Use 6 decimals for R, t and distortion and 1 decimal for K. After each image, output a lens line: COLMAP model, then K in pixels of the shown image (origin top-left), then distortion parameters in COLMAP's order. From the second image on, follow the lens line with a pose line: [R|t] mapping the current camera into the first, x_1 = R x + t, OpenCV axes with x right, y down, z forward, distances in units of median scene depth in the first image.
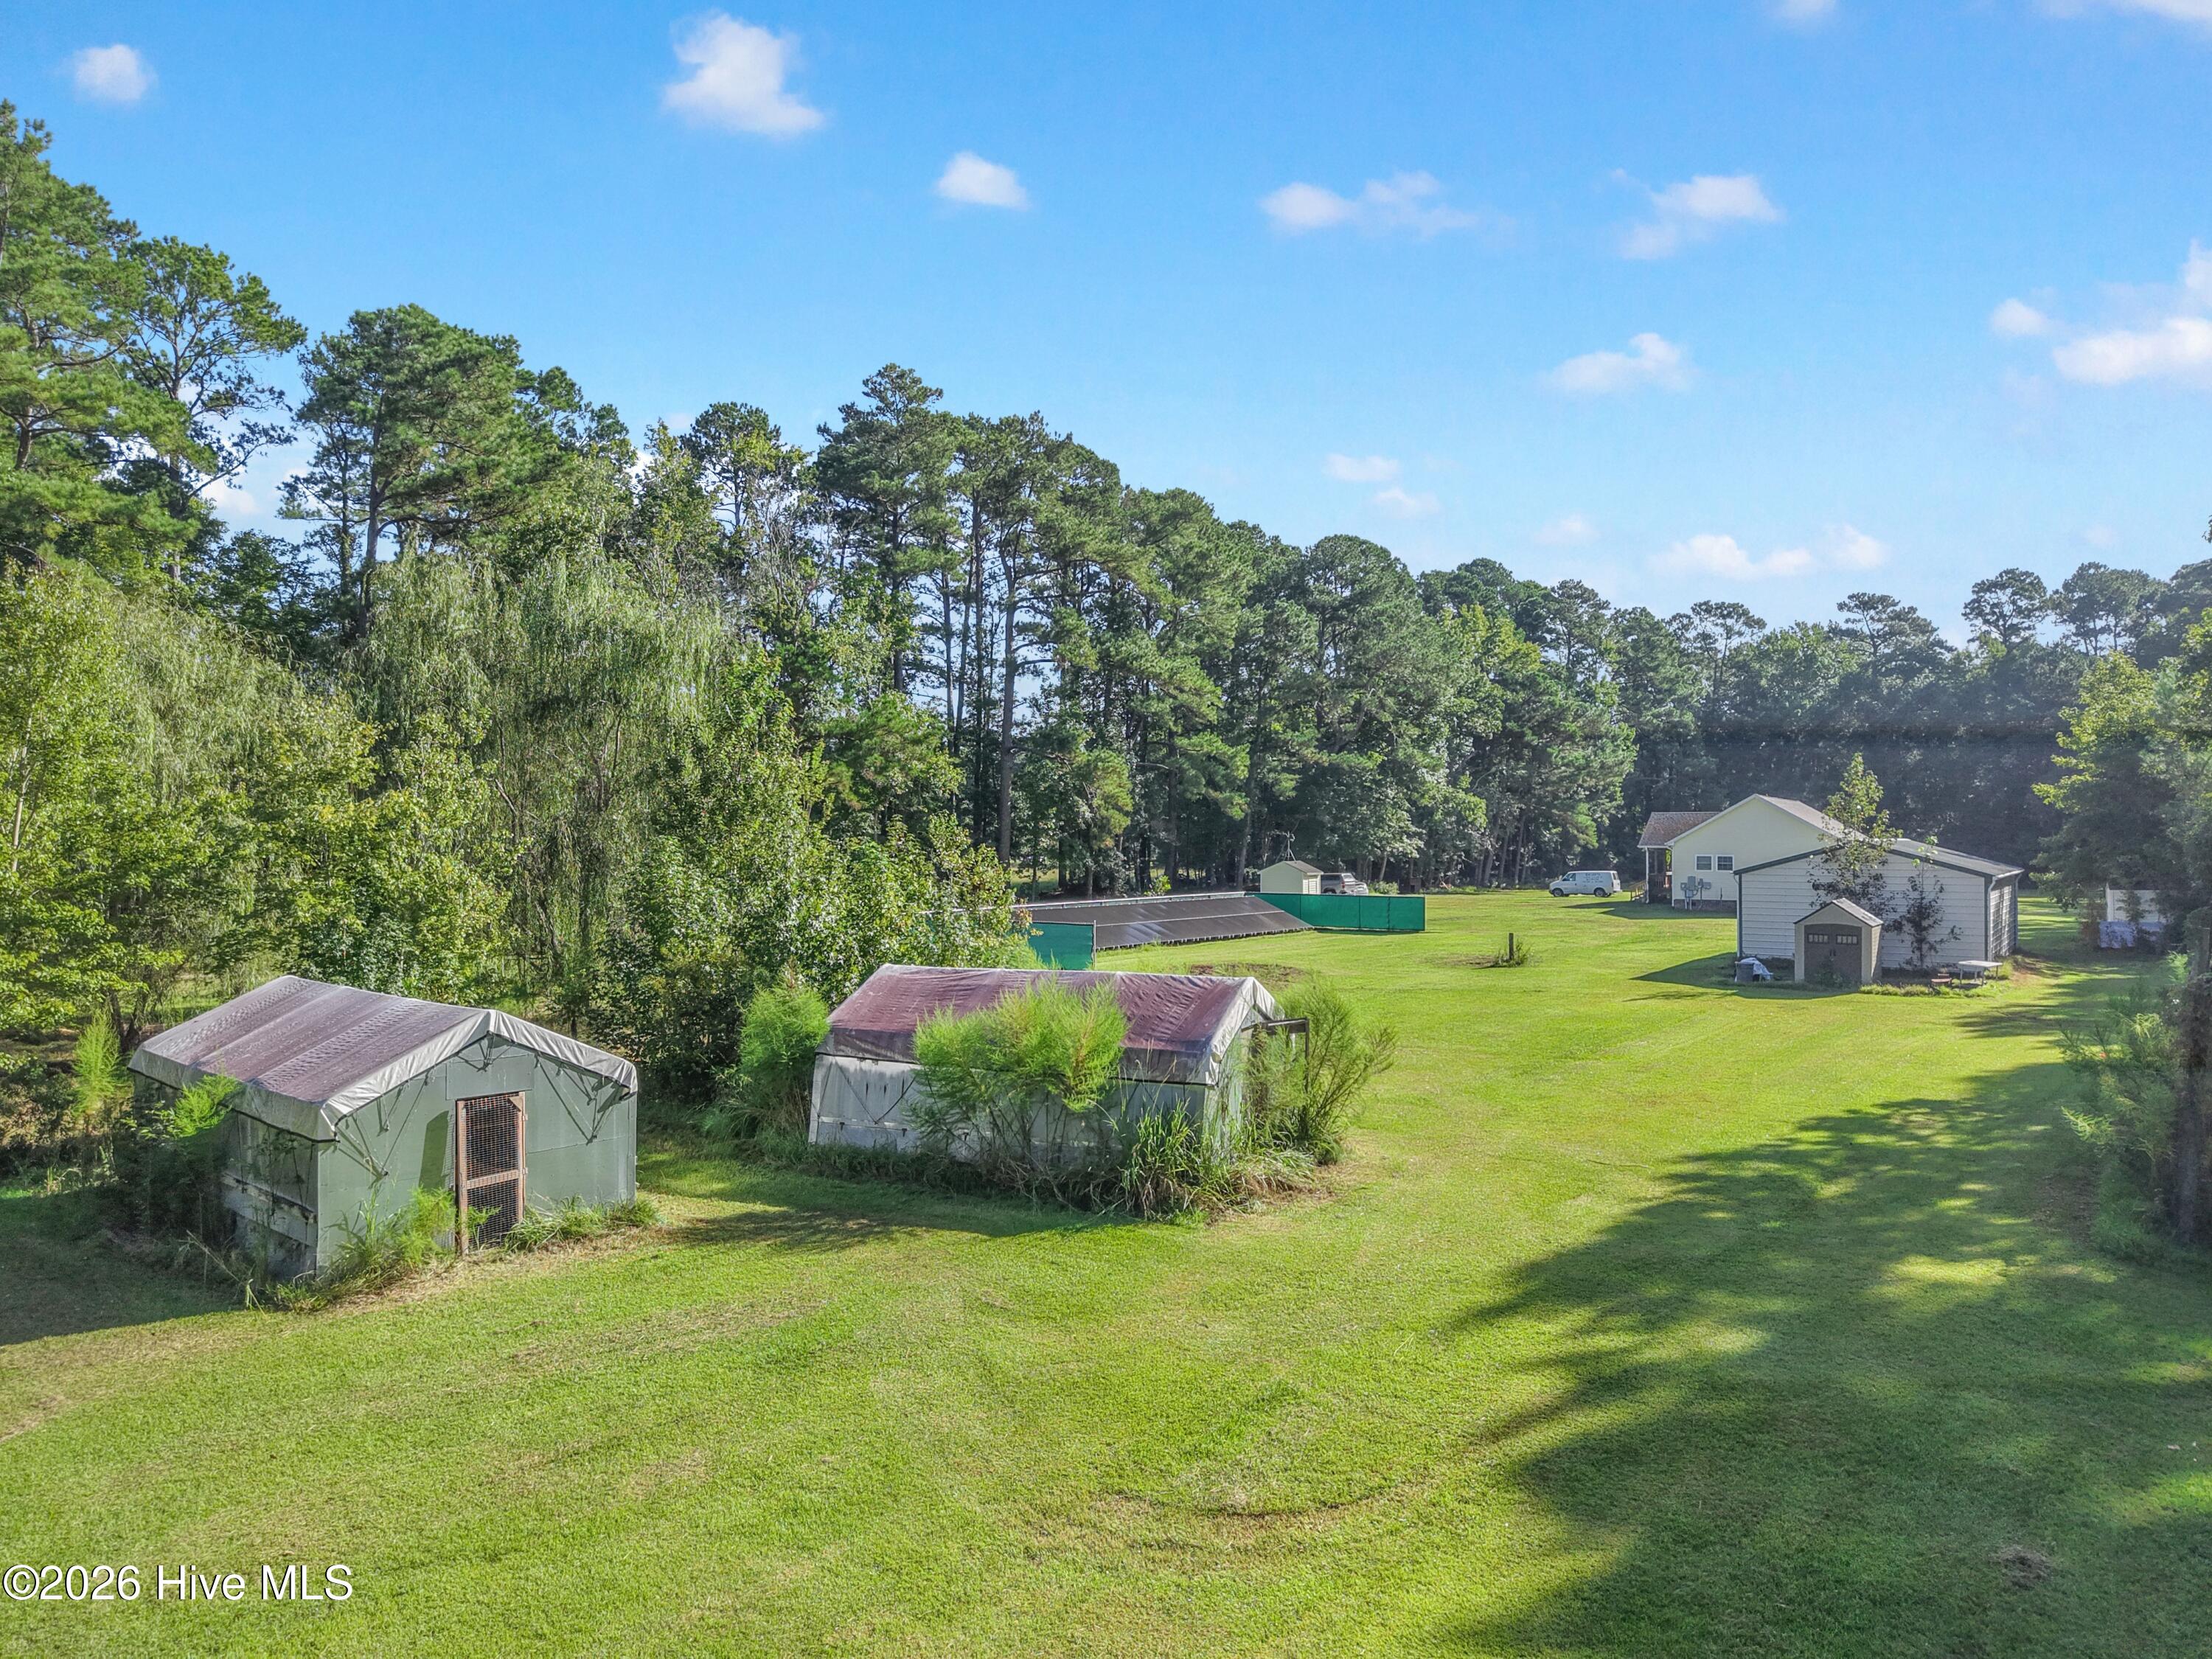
lens RADIAL K [[1447.2, 0, 1106.0], [0, 1447.2, 829.5], [0, 0, 1]] dist [0.037366, -0.050918]
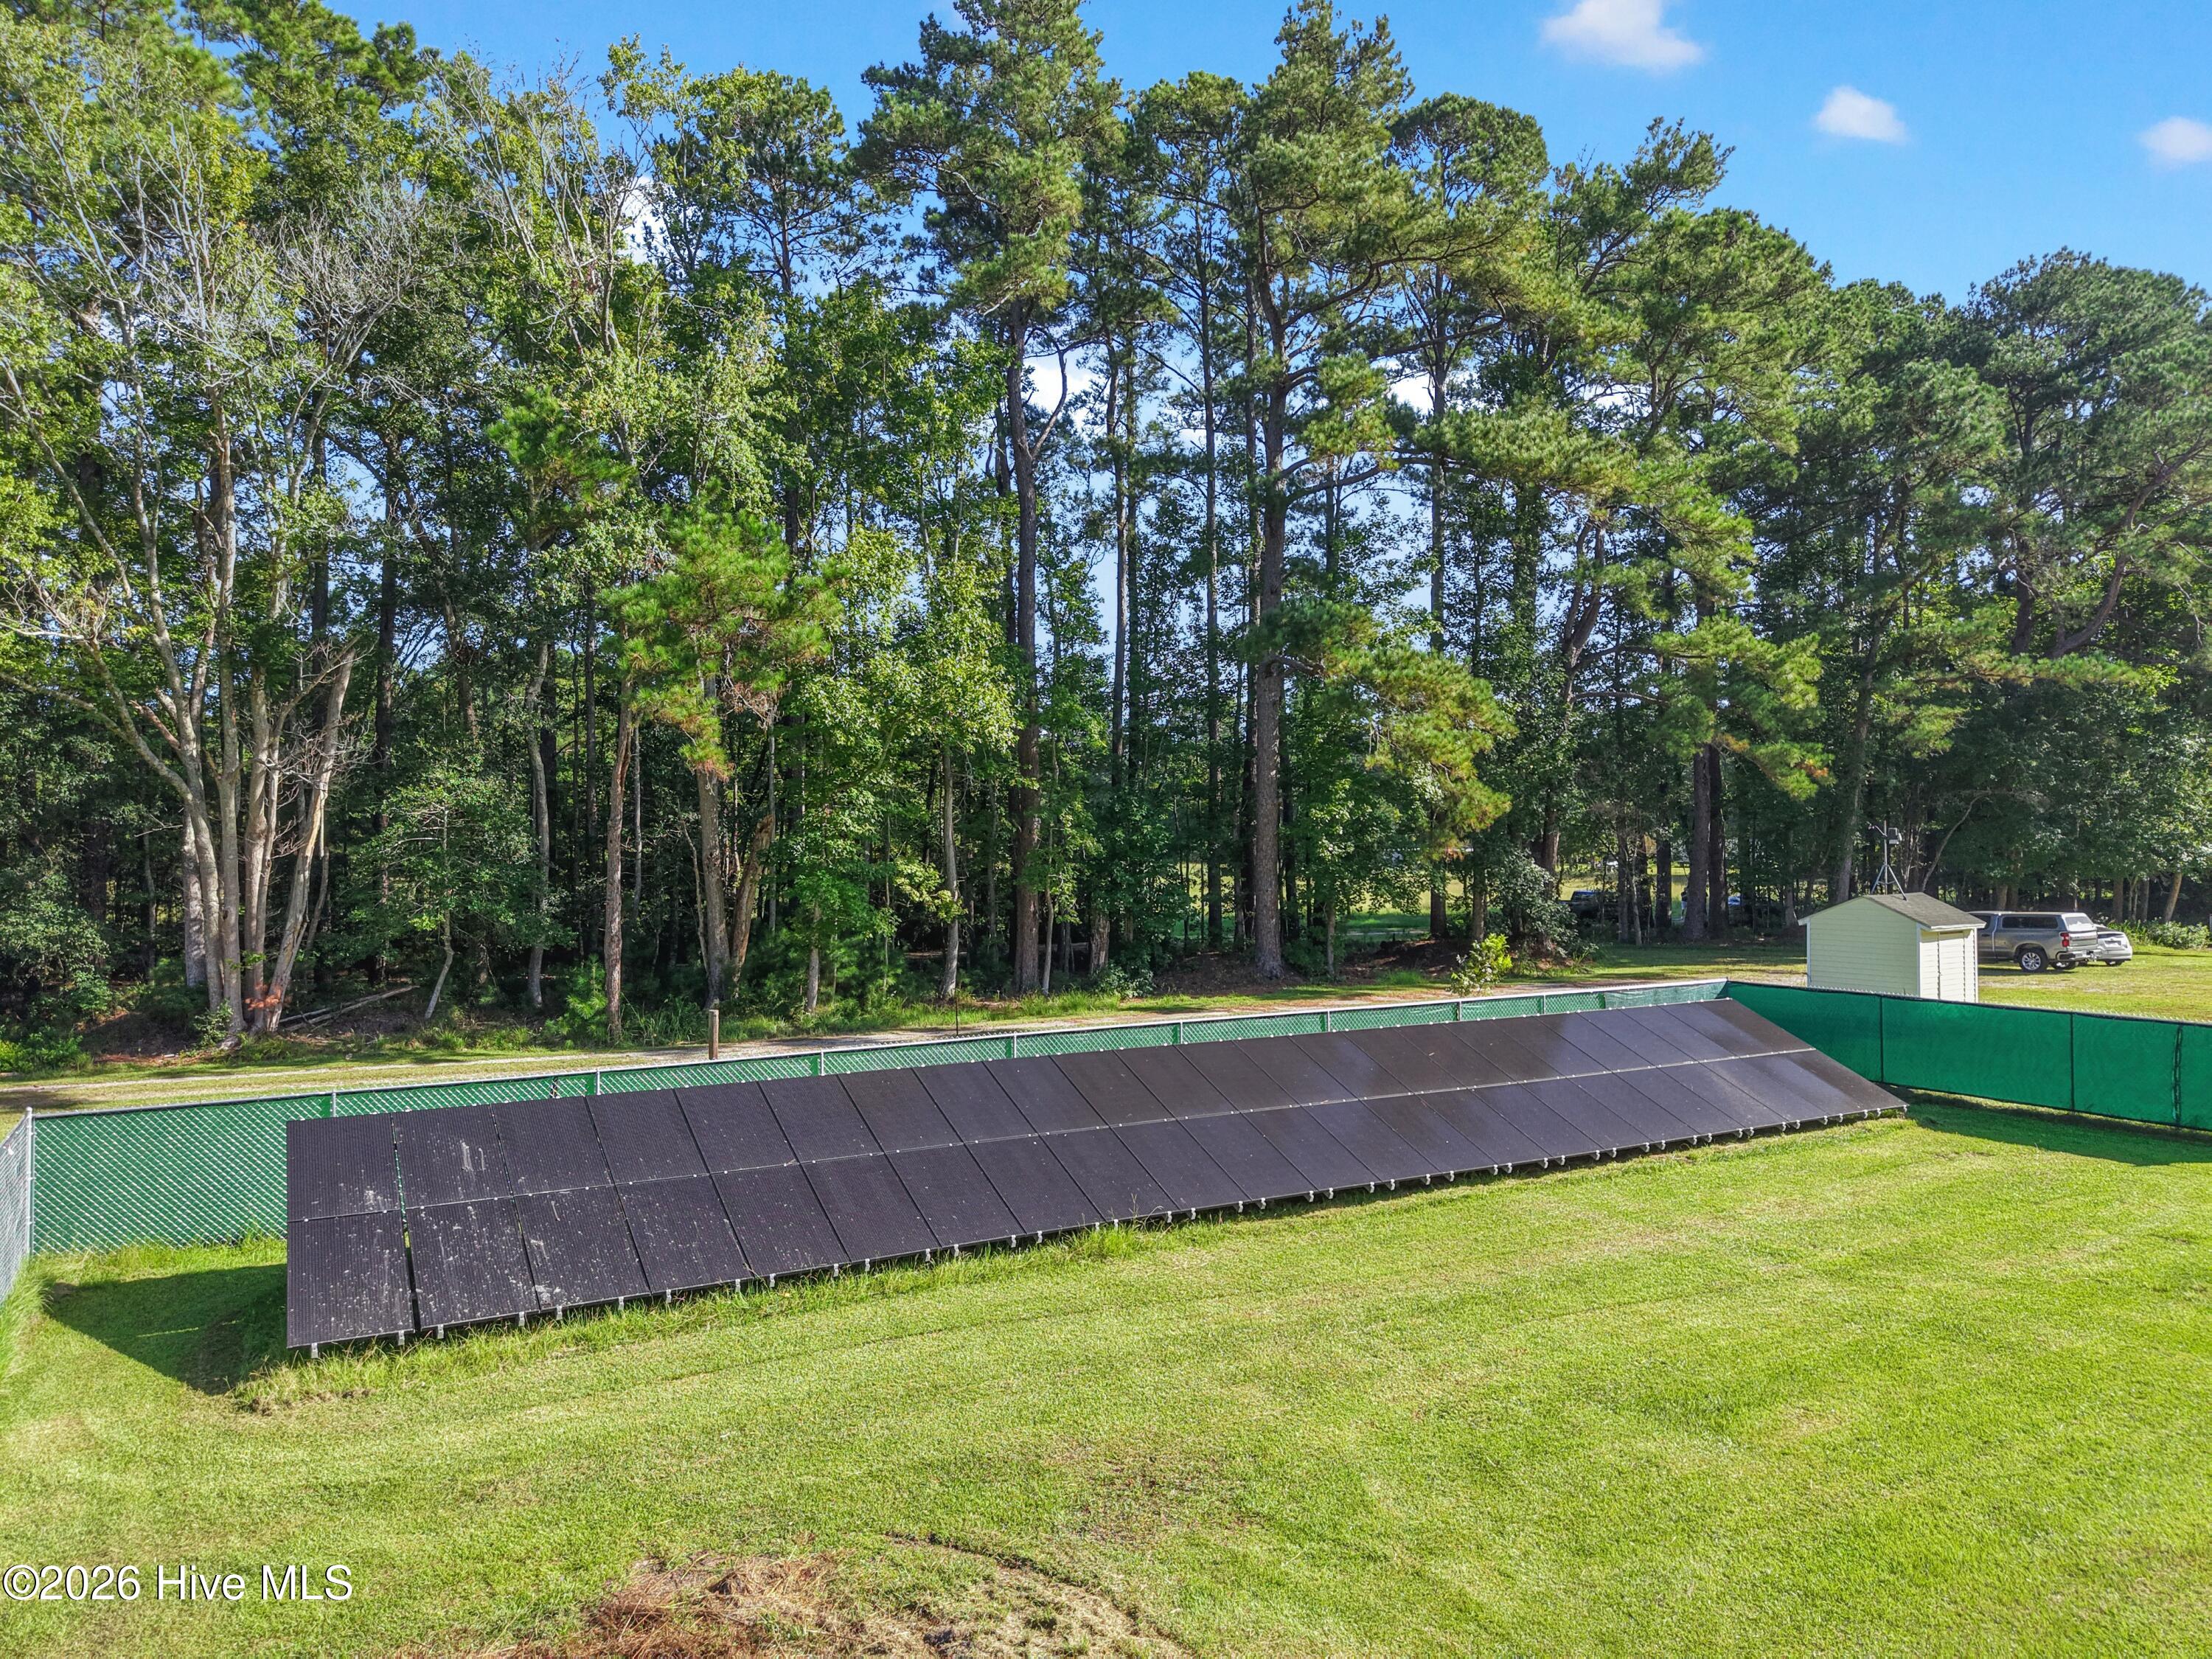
lens RADIAL K [[1447.2, 0, 1106.0], [0, 1447.2, 829.5], [0, 0, 1]] dist [0.037366, -0.050918]
pose [[0.901377, -0.012371, -0.432859, 0.084936], [0.012303, 0.999920, -0.002958, 0.001709], [0.432861, -0.002659, 0.901457, 0.431083]]
